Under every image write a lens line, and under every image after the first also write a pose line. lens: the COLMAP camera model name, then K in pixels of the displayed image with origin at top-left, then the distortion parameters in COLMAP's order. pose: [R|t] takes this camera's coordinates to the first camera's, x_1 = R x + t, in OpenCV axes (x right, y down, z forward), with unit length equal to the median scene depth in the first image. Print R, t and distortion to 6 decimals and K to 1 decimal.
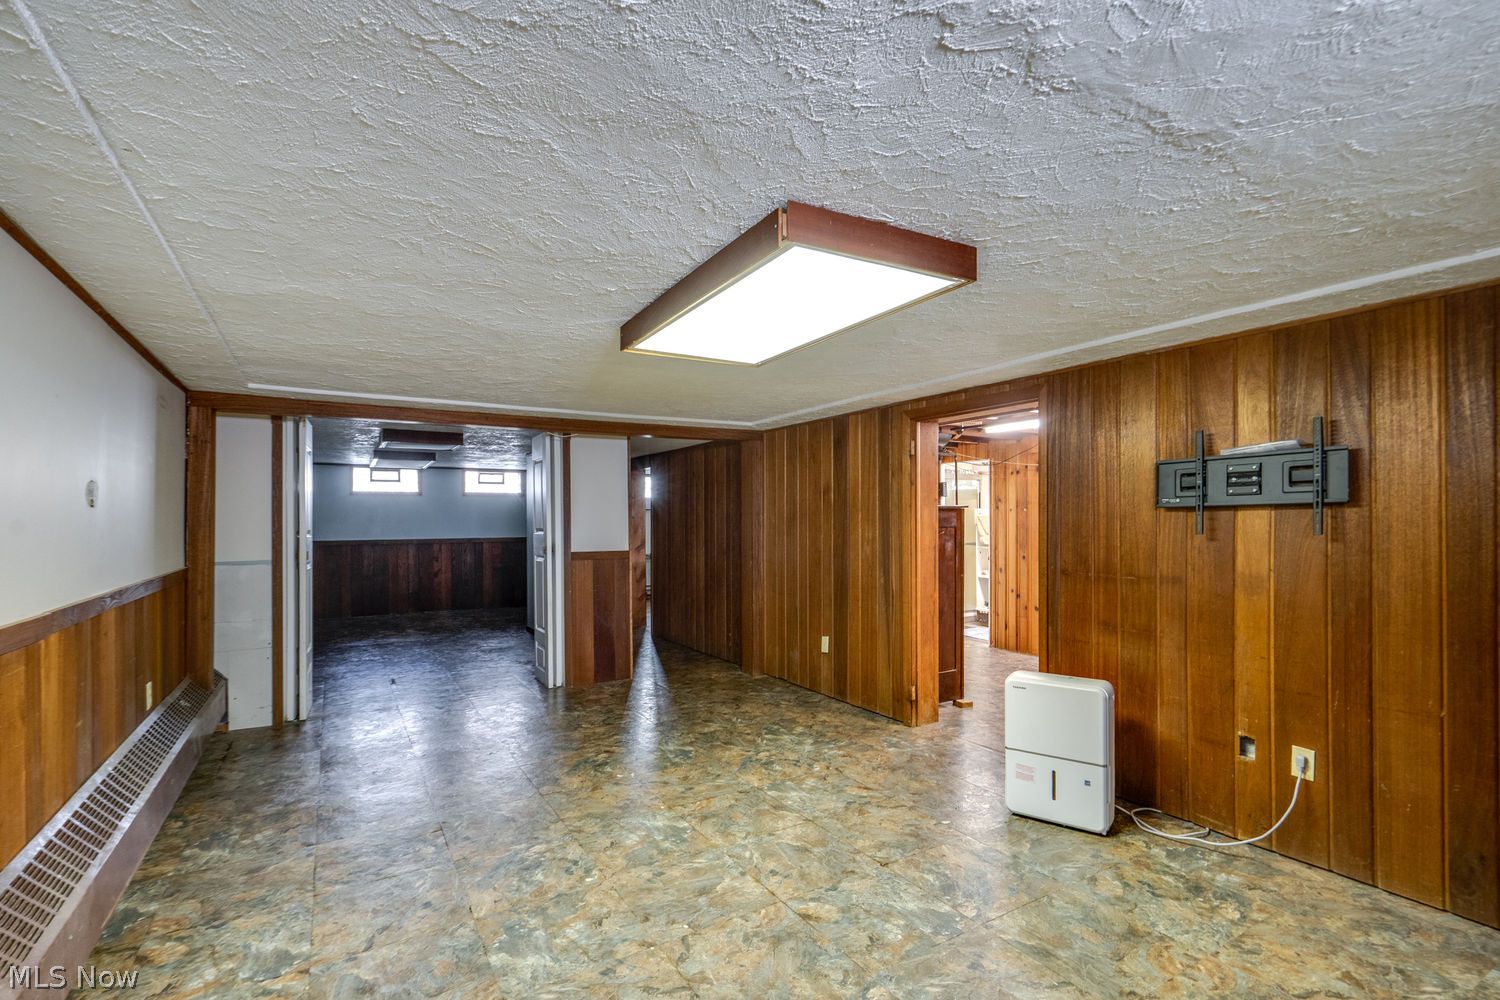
lens RADIAL K [[686.9, 0, 750.4], [0, 686.9, 510.0], [0, 0, 1]] dist [0.000294, 0.000600]
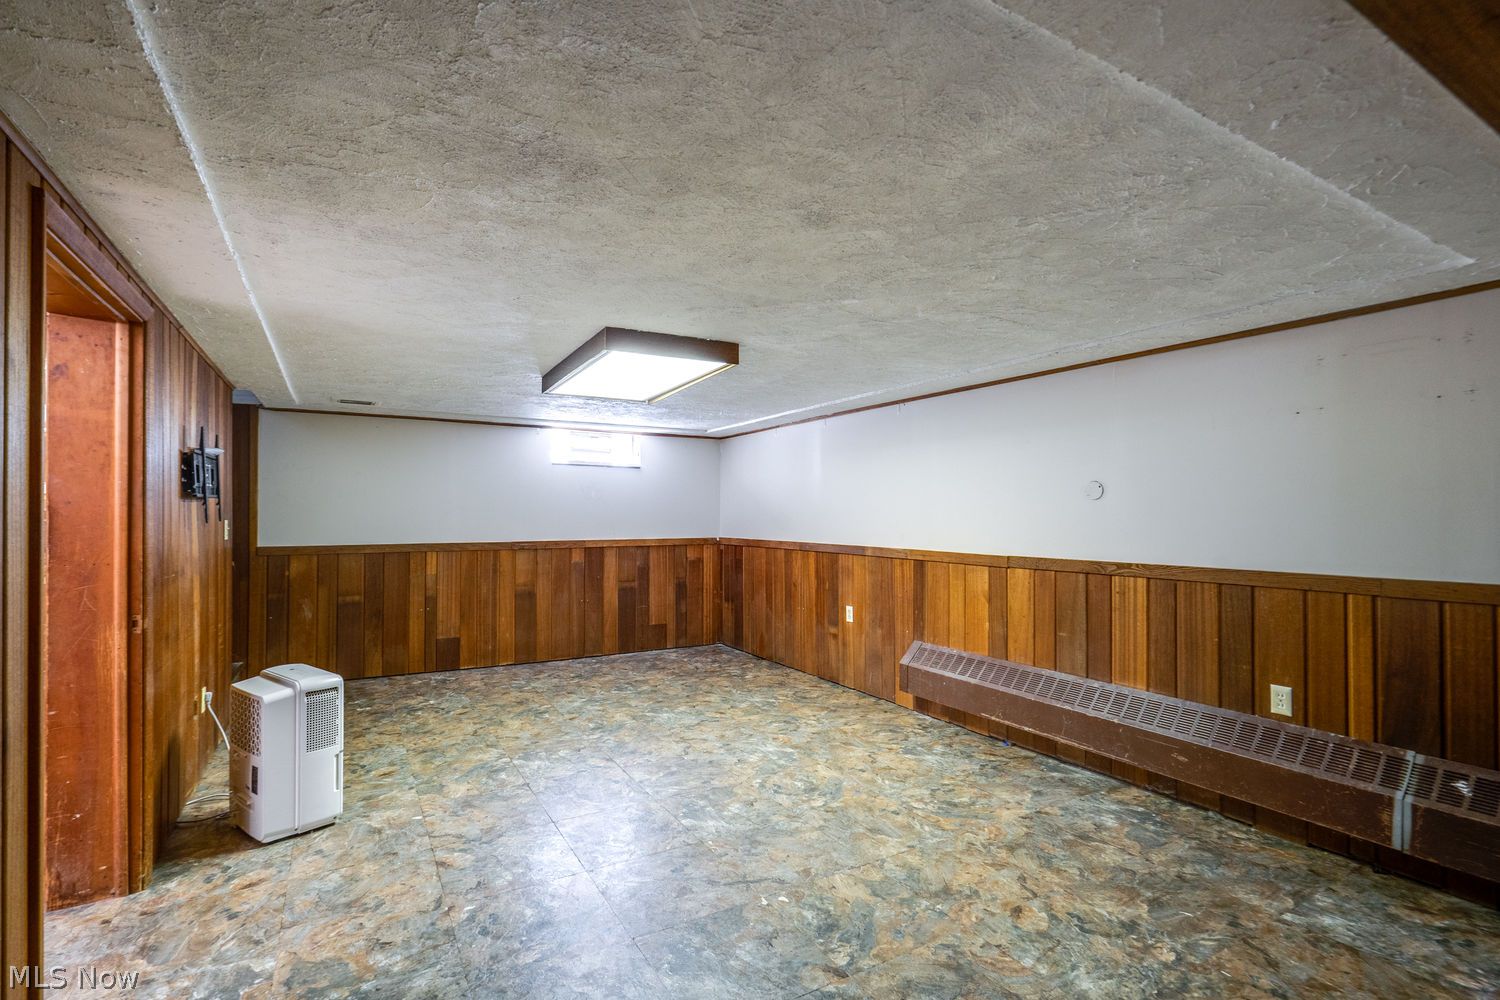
lens RADIAL K [[686.9, 0, 750.4], [0, 686.9, 510.0], [0, 0, 1]] dist [0.000294, 0.000600]
pose [[-0.999934, 0.005848, 0.009884, -0.217340], [0.005635, 0.999754, -0.021435, 0.044539], [-0.010007, -0.021378, -0.999721, 2.146371]]
